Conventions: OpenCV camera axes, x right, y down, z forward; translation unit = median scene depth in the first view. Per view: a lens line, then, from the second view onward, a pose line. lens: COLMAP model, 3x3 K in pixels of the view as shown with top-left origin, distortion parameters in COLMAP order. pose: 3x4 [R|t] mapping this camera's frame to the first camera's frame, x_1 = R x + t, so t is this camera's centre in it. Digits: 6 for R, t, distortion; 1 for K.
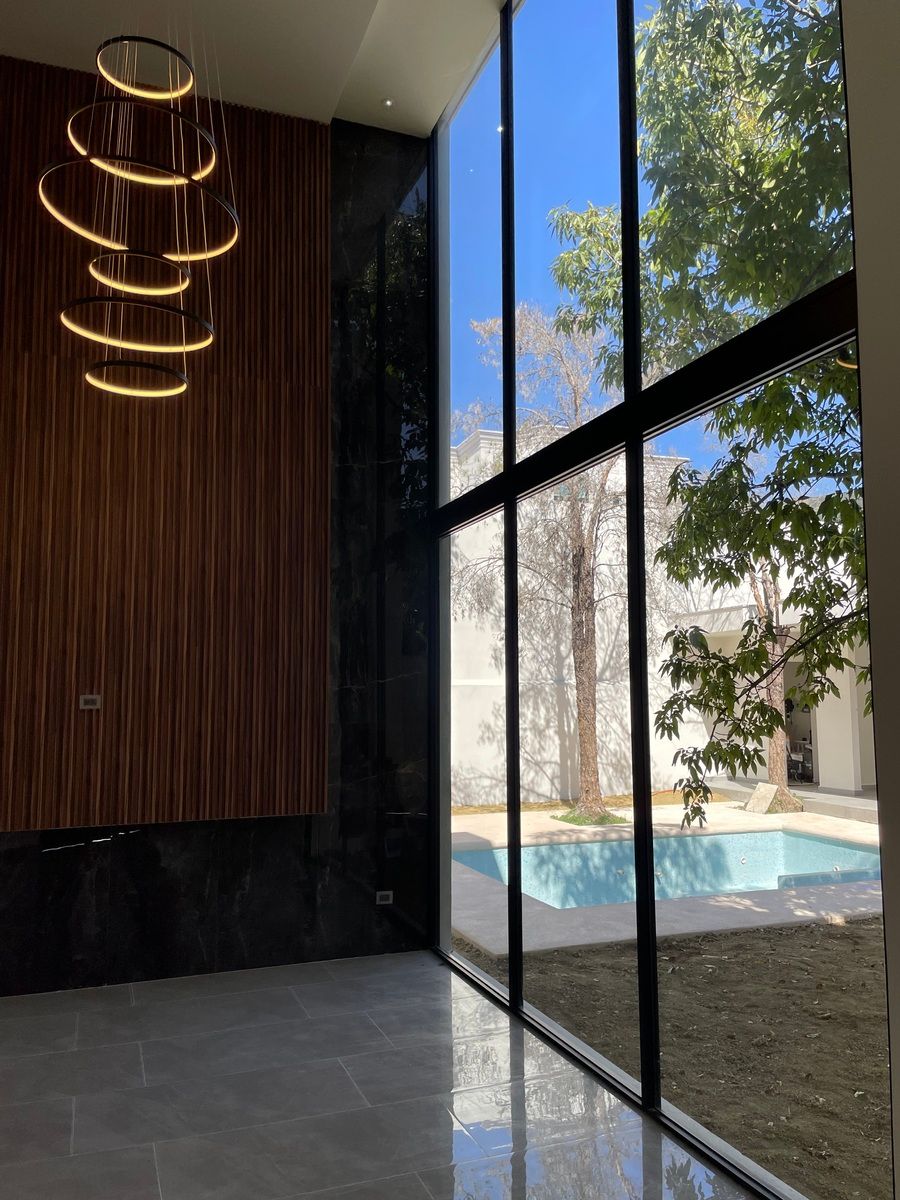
lens RADIAL K [[915.2, 0, 440.3], [0, 915.2, 615.1], [0, 0, 1]] dist [0.087428, -0.135077]
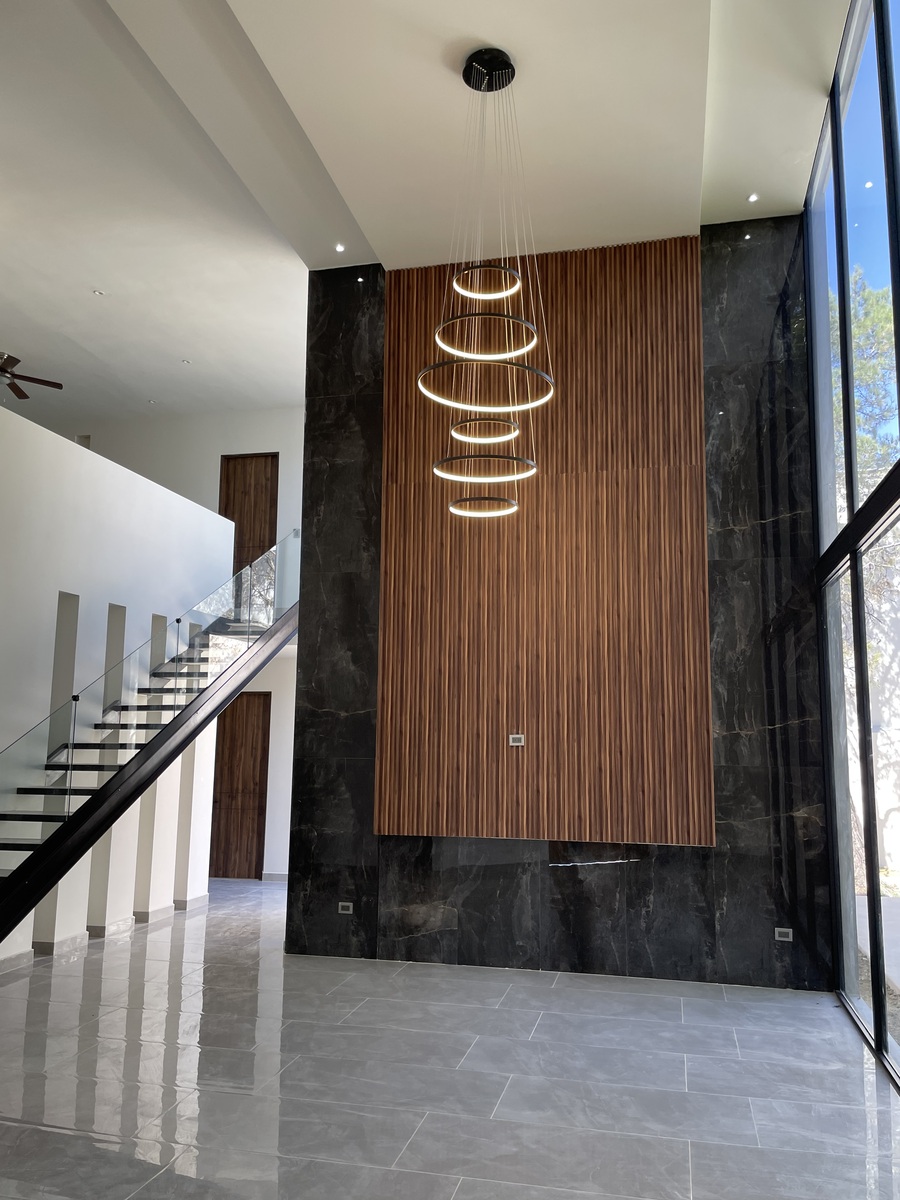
lens RADIAL K [[915.2, 0, 440.3], [0, 915.2, 615.1], [0, 0, 1]] dist [0.087428, -0.135077]
pose [[0.819023, -0.061653, -0.570438, 0.268481], [0.033176, 0.997635, -0.060190, -0.006356], [0.572800, 0.030372, 0.819132, -0.109786]]
